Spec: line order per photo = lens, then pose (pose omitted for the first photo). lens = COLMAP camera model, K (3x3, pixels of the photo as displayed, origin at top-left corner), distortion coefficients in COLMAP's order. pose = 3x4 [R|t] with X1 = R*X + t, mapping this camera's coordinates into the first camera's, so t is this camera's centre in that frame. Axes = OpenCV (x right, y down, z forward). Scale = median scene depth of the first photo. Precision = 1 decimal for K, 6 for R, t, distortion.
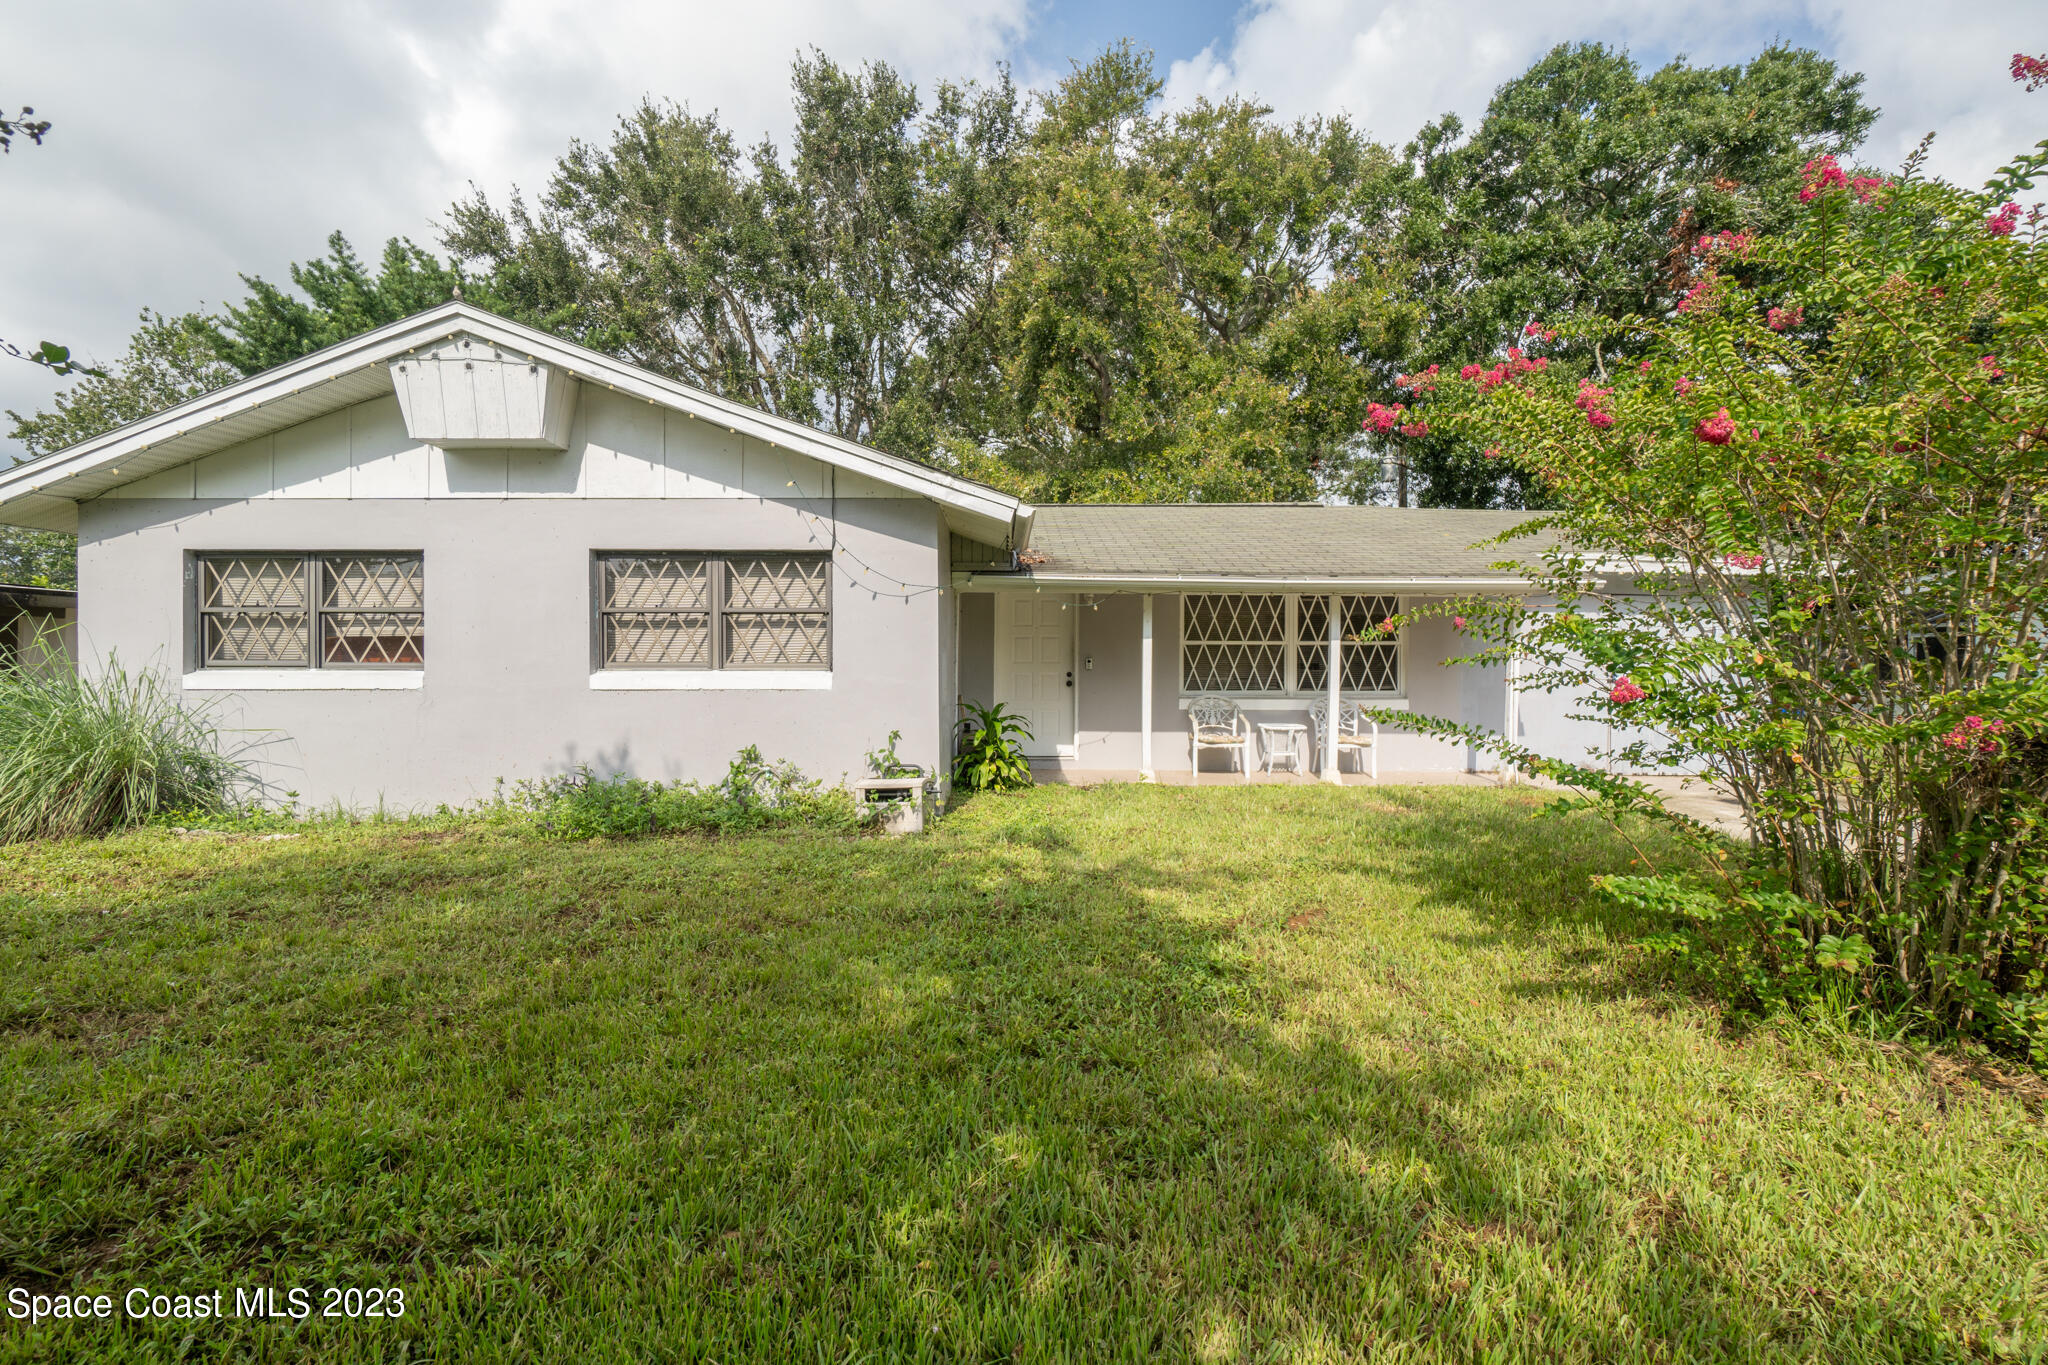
lens RADIAL K [[899.2, 0, 1020.3], [0, 899.2, 677.3], [0, 0, 1]] dist [-0.003203, 0.000220]
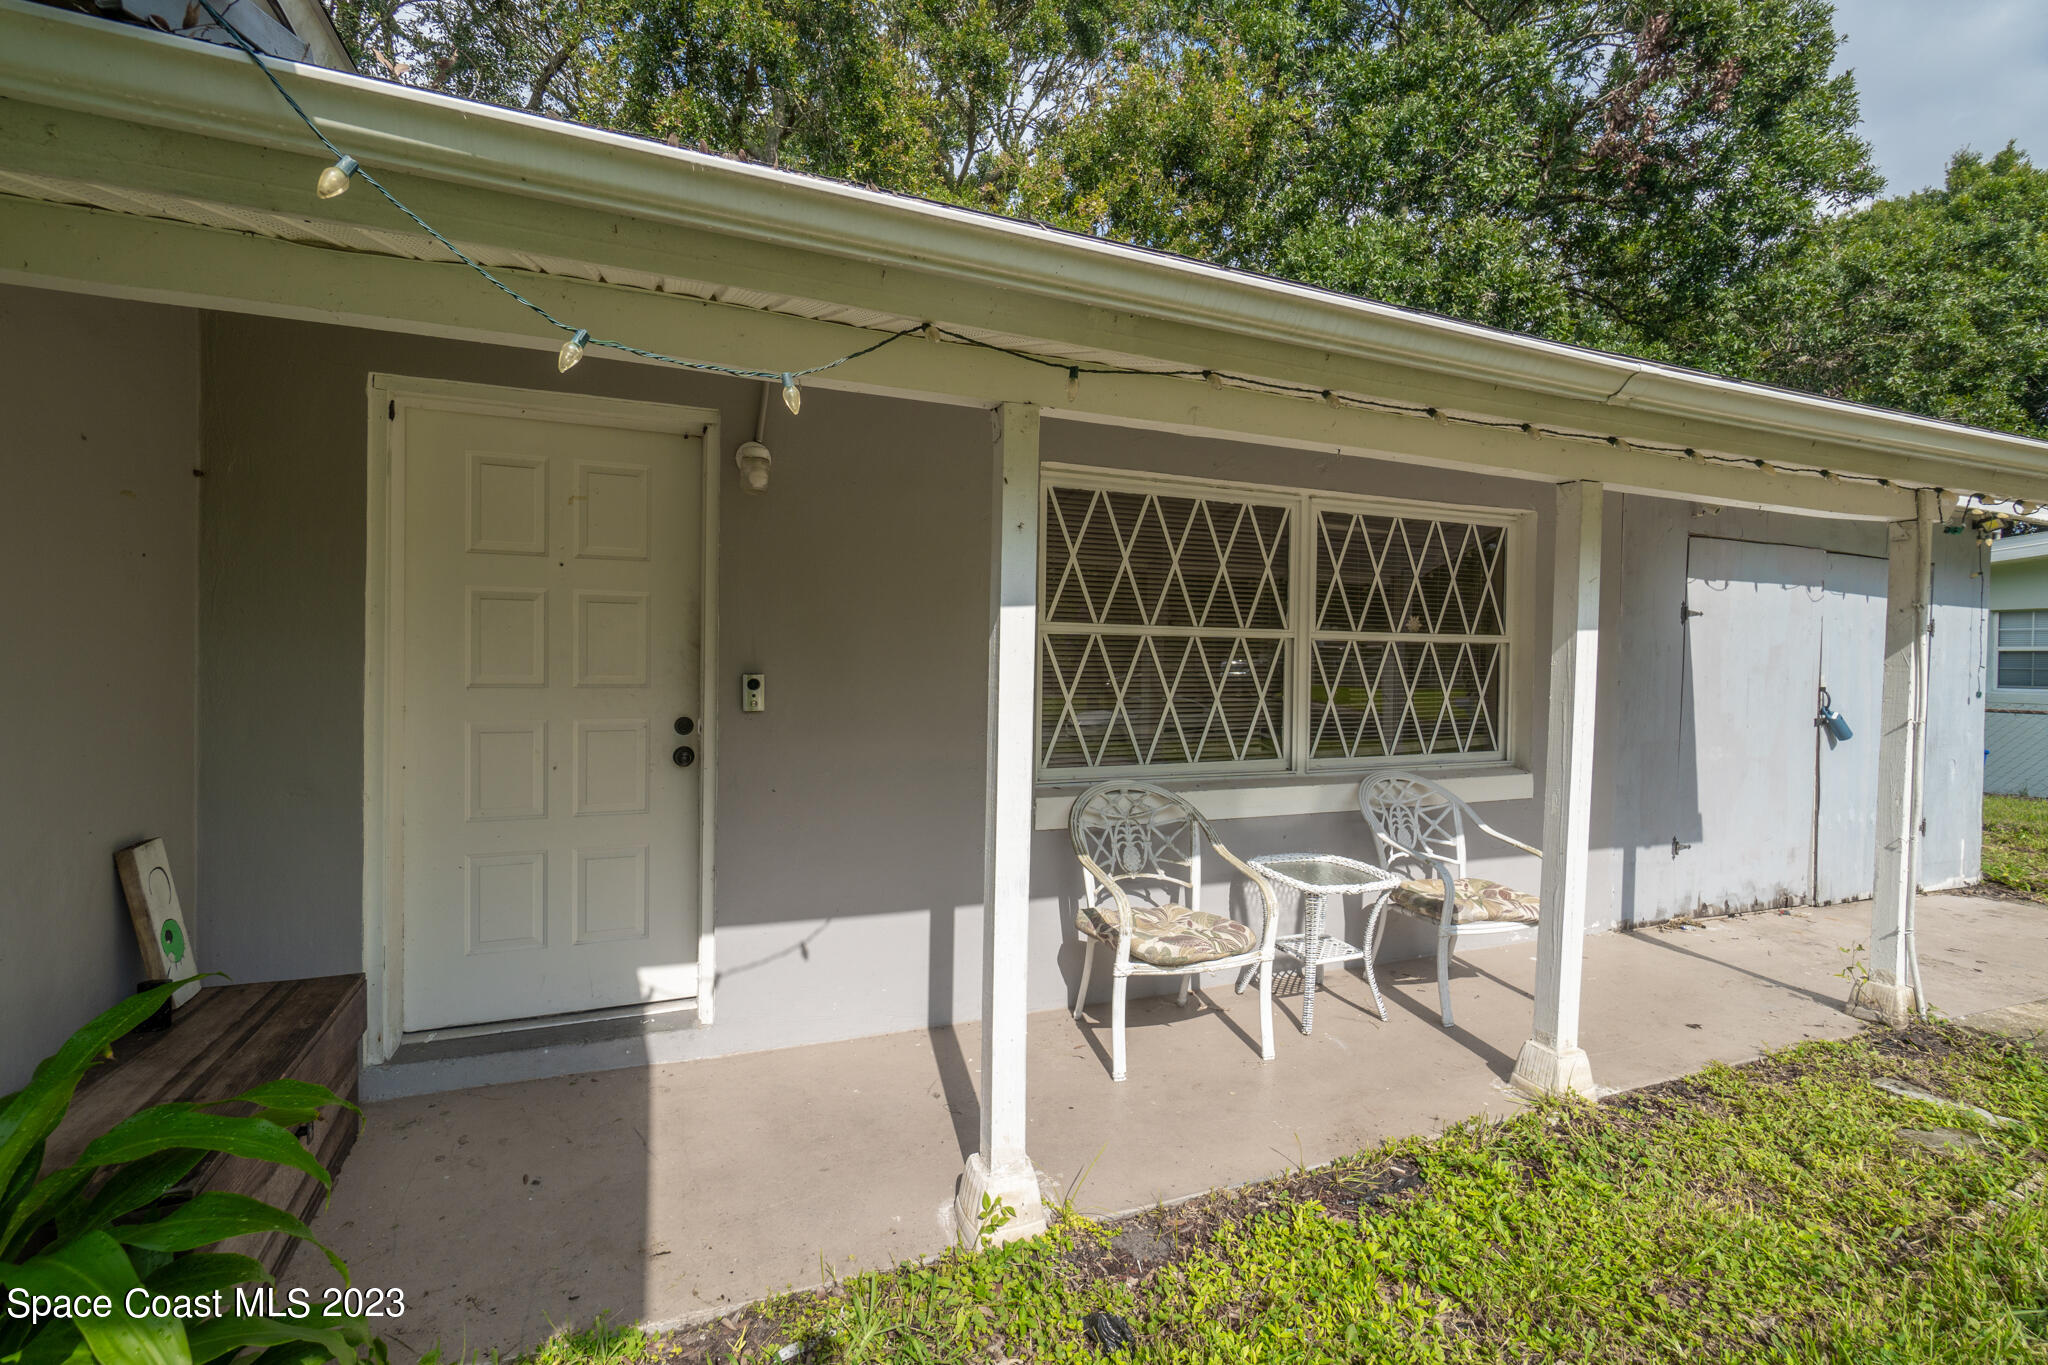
lens RADIAL K [[899.2, 0, 1013.0], [0, 899.2, 685.3], [0, 0, 1]] dist [-0.003203, 0.000220]
pose [[0.938859, -0.000257, 0.344303, 0.054614], [-0.002469, 0.999969, 0.007478, -0.019185], [-0.344294, -0.007871, 0.938829, 0.683293]]
